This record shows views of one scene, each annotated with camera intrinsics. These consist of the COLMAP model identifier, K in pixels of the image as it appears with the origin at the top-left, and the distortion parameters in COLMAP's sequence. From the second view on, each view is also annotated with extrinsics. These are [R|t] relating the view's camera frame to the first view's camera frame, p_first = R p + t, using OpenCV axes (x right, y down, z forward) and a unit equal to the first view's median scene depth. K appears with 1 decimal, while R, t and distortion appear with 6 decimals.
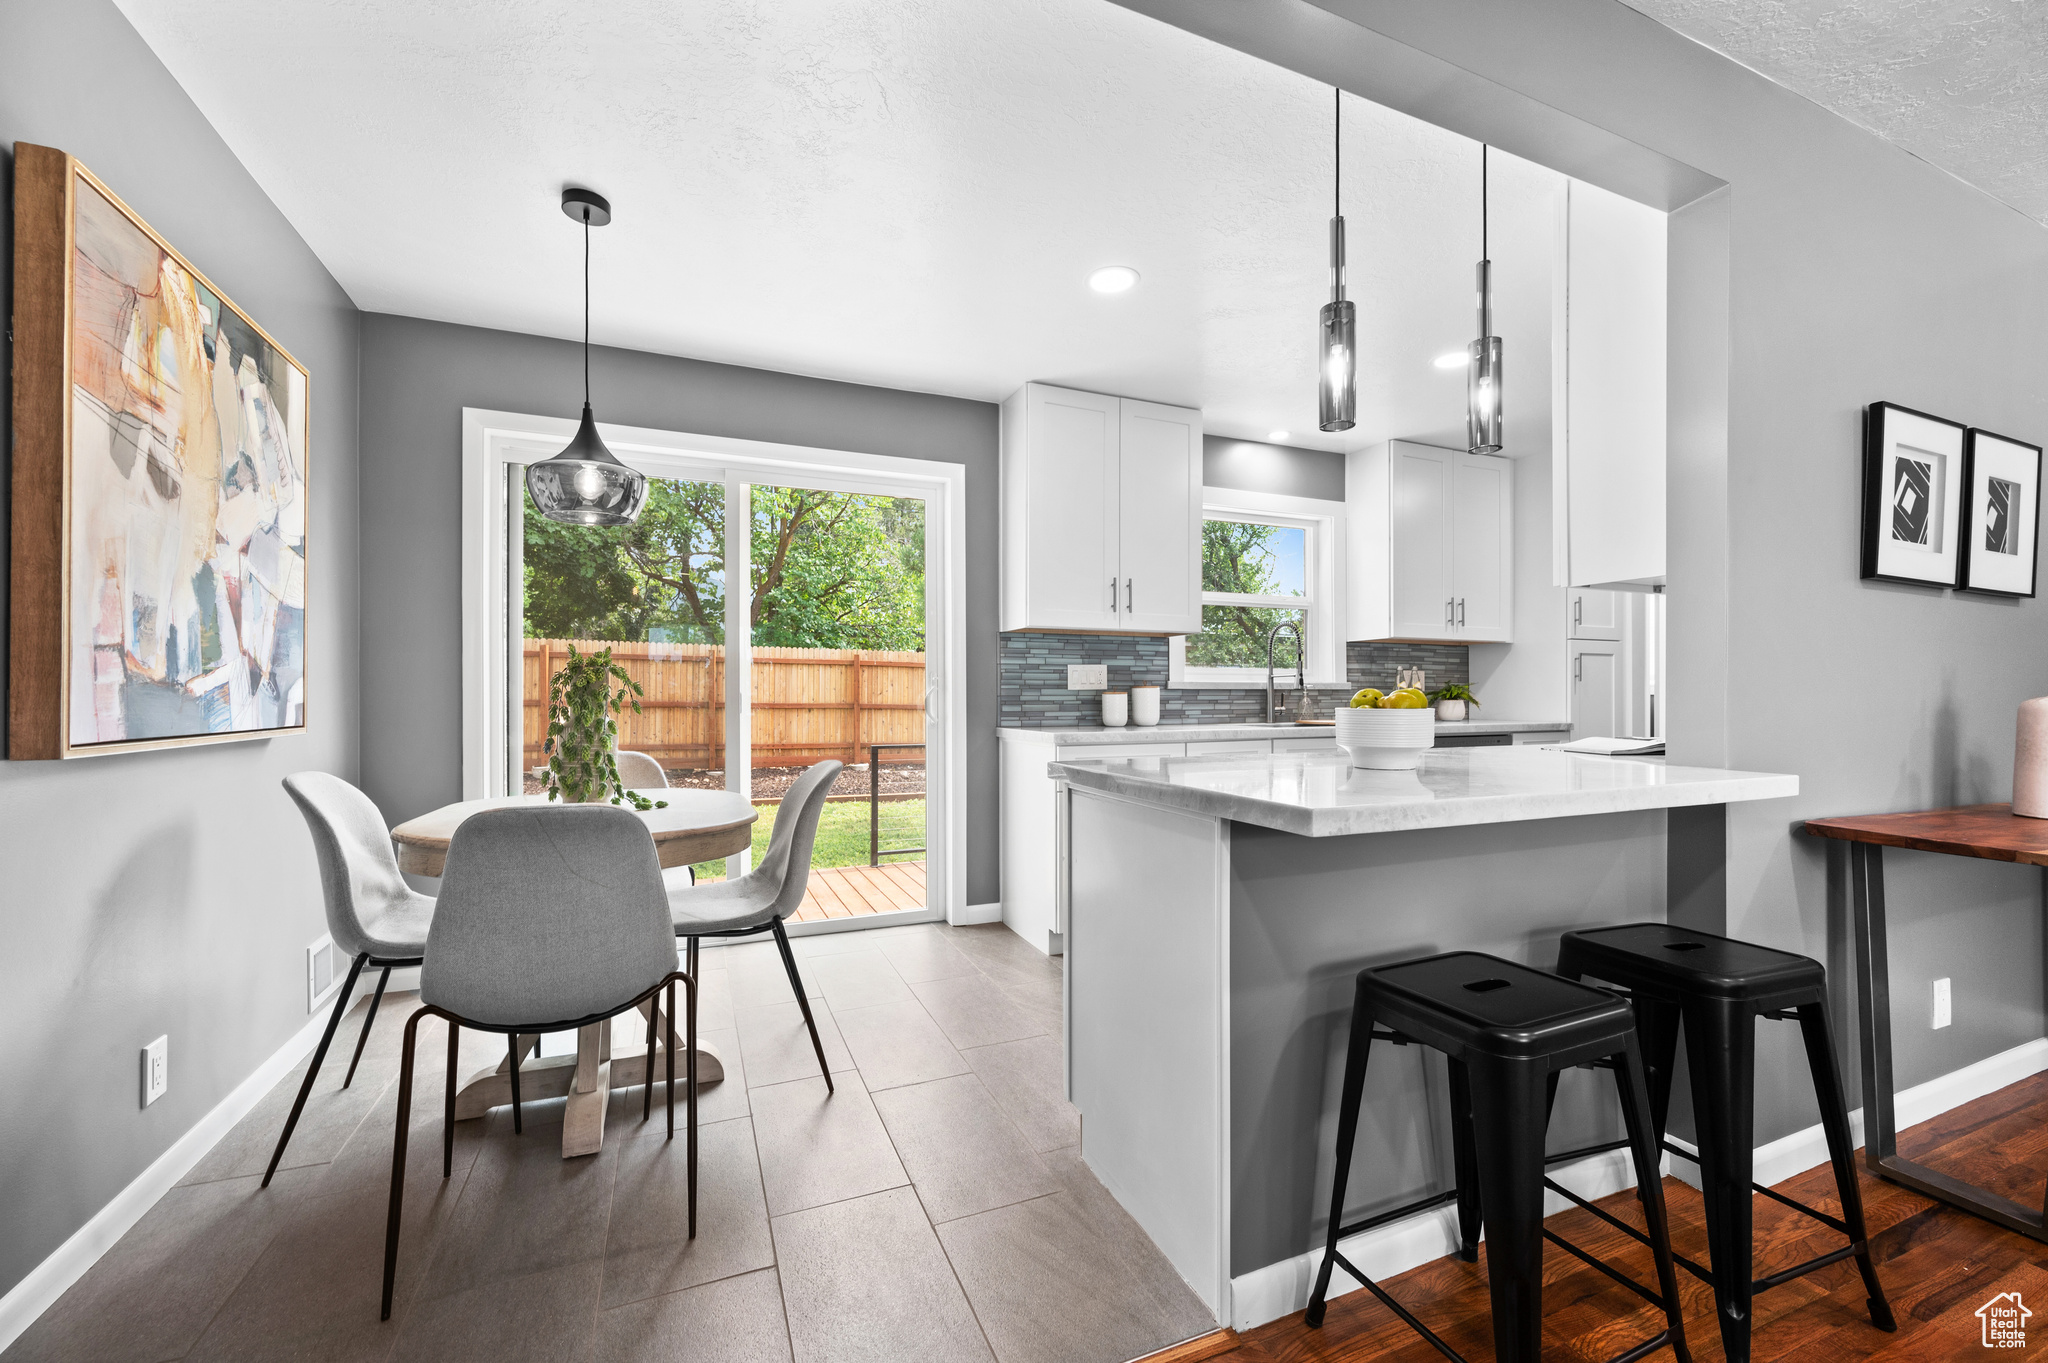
lens RADIAL K [[808.8, 0, 1014.3], [0, 808.8, 697.1], [0, 0, 1]] dist [0.001529, -0.000878]
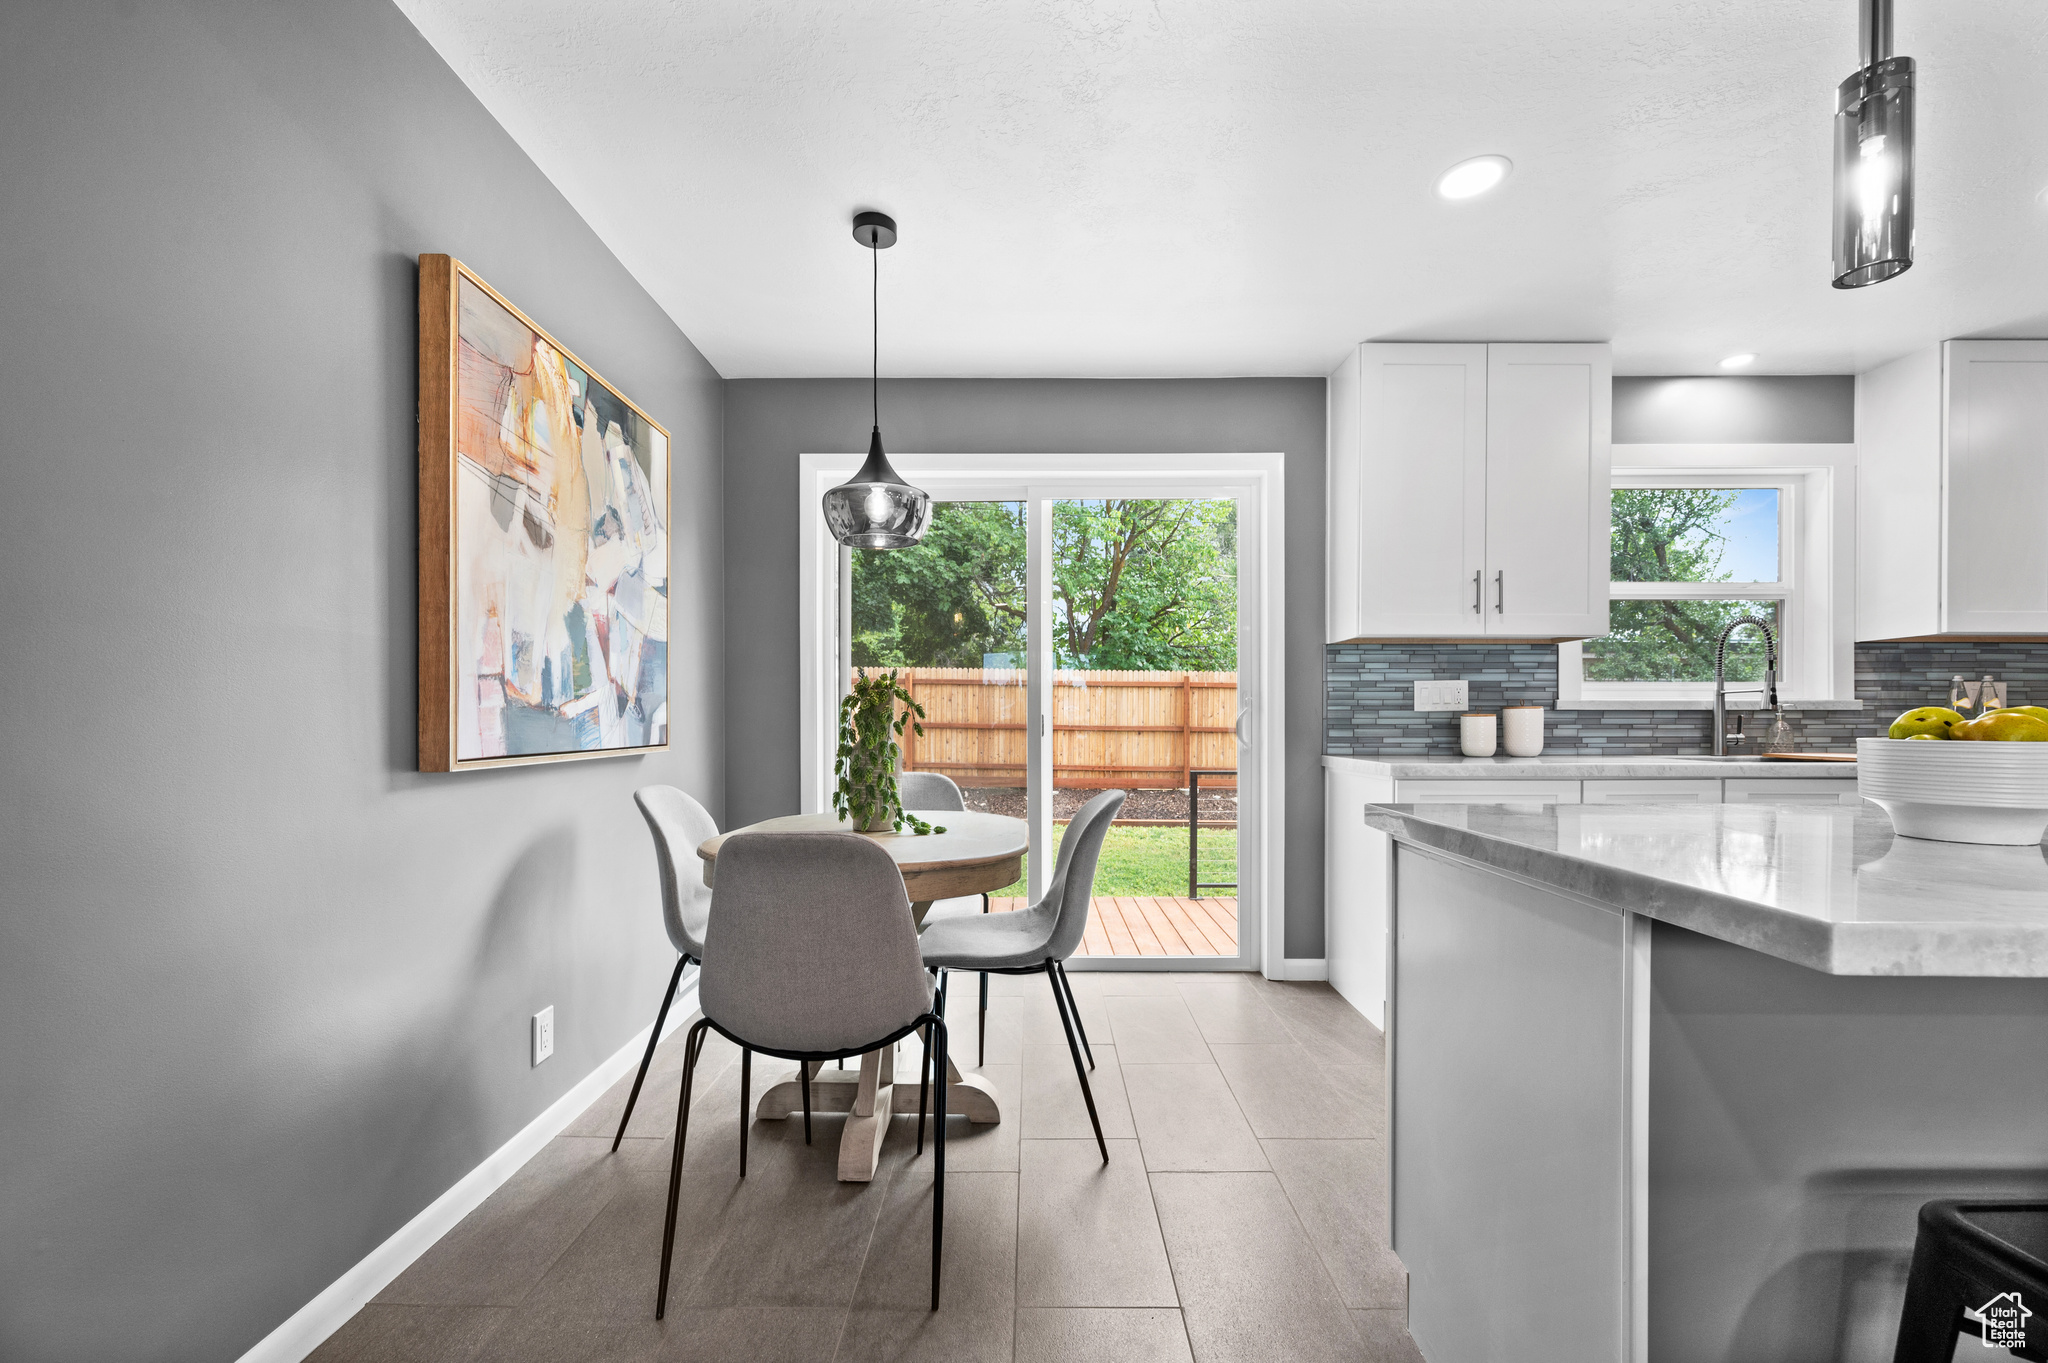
lens RADIAL K [[808.8, 0, 1031.4], [0, 808.8, 726.7], [0, 0, 1]] dist [0.001529, -0.000878]
pose [[0.923625, 0.004752, -0.383269, 0.034918], [-0.001429, 0.999959, 0.008955, -0.000276], [0.383296, -0.007723, 0.923593, 0.134720]]
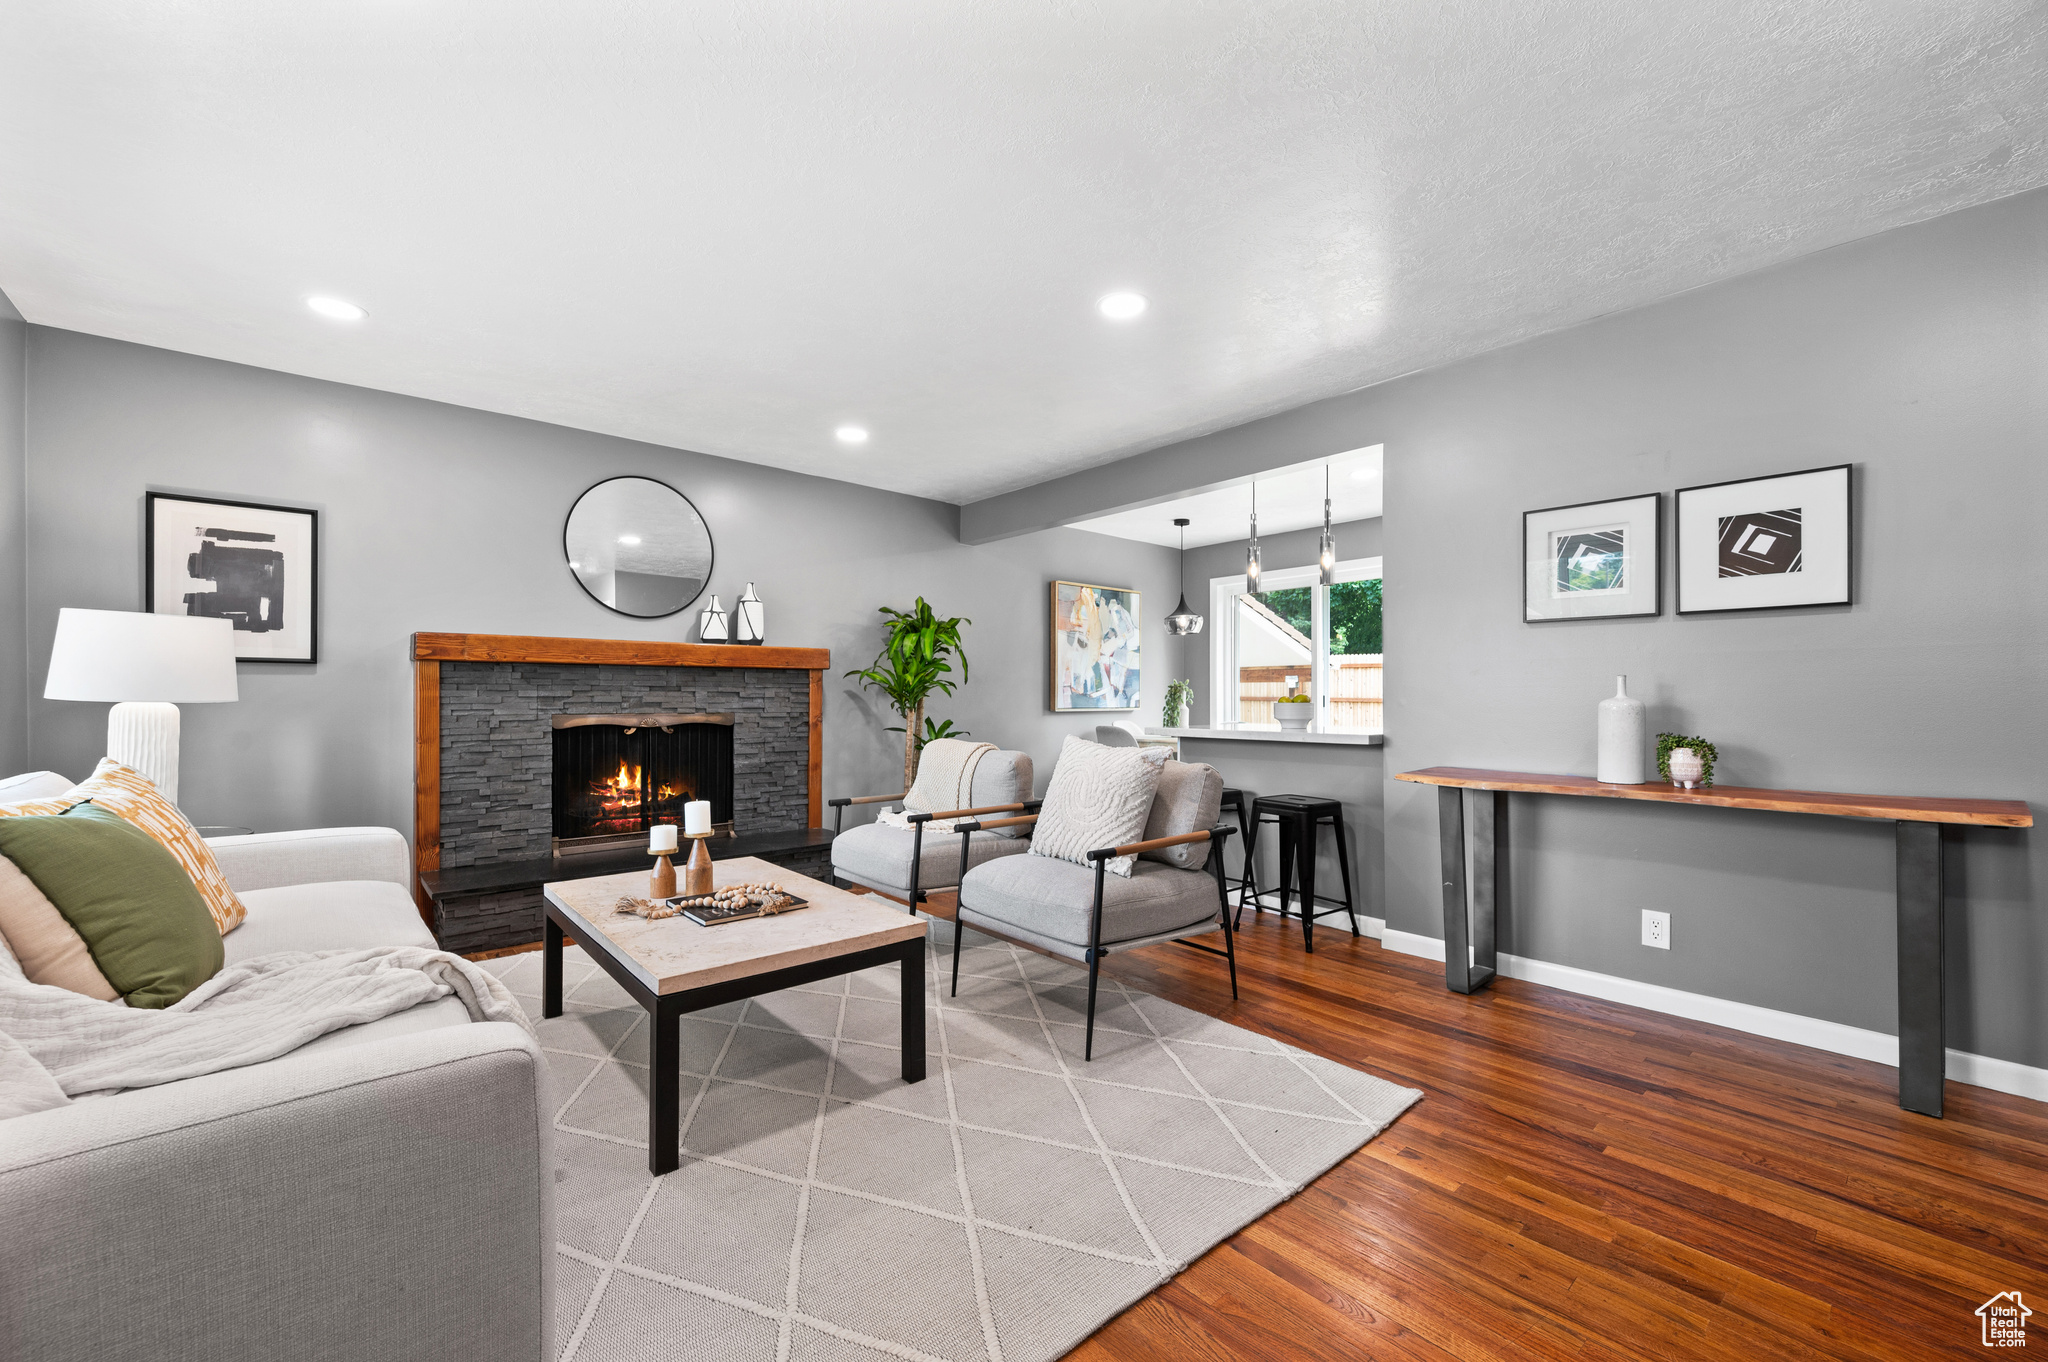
lens RADIAL K [[808.8, 0, 1041.4], [0, 808.8, 685.5], [0, 0, 1]] dist [0.001529, -0.000878]
pose [[0.325811, -0.015338, -0.945310, 1.824040], [-0.002520, 0.999851, -0.017092, 0.004591], [0.945432, 0.007951, 0.325724, -0.336195]]
